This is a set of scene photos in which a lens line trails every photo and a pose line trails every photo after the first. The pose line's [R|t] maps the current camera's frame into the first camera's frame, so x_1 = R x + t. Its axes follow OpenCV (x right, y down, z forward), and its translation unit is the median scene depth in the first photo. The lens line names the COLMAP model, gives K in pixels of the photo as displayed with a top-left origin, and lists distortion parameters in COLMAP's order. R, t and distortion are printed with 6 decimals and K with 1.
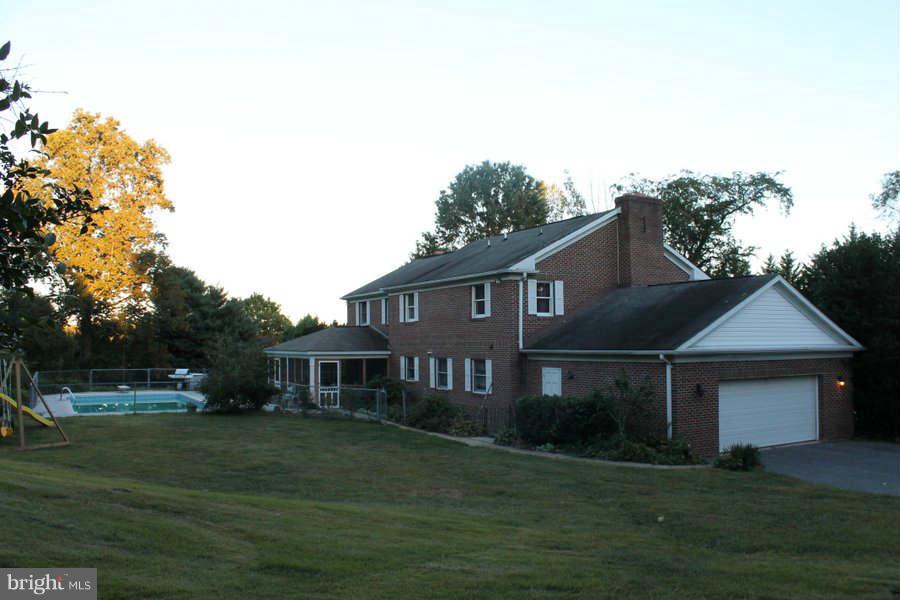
lens RADIAL K [[747.0, 0, 461.3], [0, 747.0, 297.1], [0, 0, 1]] dist [-0.175176, 0.146176]
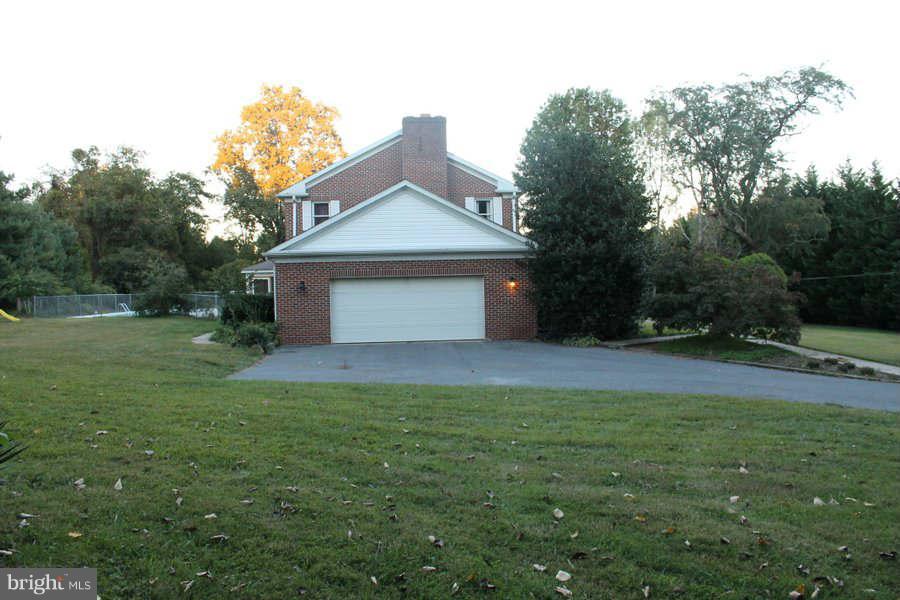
lens RADIAL K [[747.0, 0, 461.3], [0, 747.0, 297.1], [0, 0, 1]] dist [-0.175176, 0.146176]
pose [[0.907949, -0.009640, -0.418970, 0.822294], [0.044468, 0.996308, 0.073442, 0.053787], [0.416715, -0.085312, 0.905025, 0.029102]]
